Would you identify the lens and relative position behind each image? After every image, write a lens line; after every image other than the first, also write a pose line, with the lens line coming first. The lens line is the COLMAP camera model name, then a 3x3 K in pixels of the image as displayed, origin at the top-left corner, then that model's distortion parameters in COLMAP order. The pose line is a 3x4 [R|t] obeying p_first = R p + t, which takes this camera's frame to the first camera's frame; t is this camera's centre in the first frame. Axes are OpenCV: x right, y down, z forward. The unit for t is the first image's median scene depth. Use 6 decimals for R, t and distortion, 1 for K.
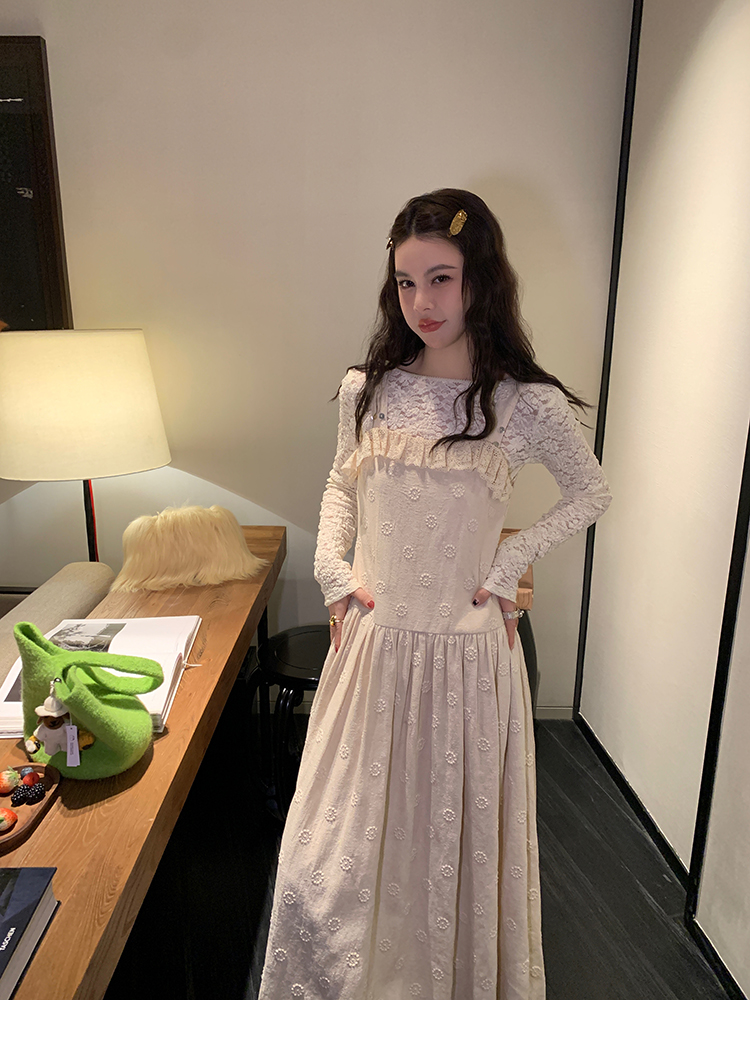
lens RADIAL K [[803.0, 0, 369.9], [0, 803.0, 508.0], [0, 0, 1]] dist [0.003765, -0.002882]
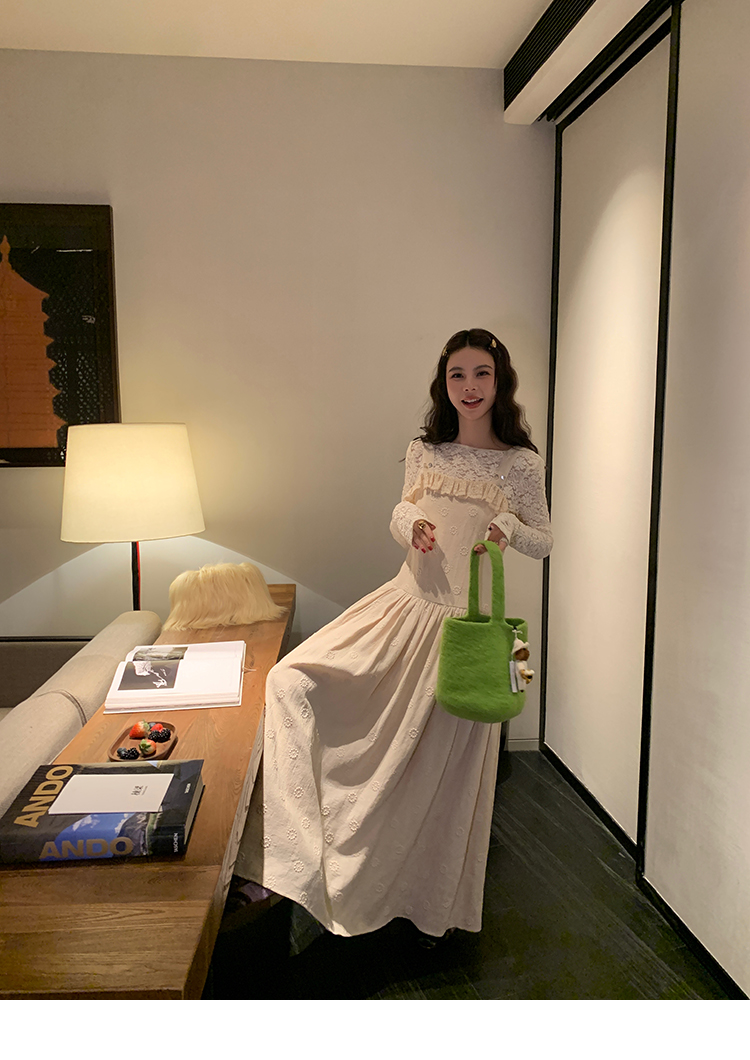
lens RADIAL K [[792.5, 0, 383.8], [0, 792.5, 489.8], [0, 0, 1]] dist [0.002209, 0.002980]
pose [[0.997322, -0.012295, 0.072091, -0.069703], [0.023282, 0.987856, -0.153617, 0.082576], [-0.069327, 0.154884, 0.985497, -0.242635]]
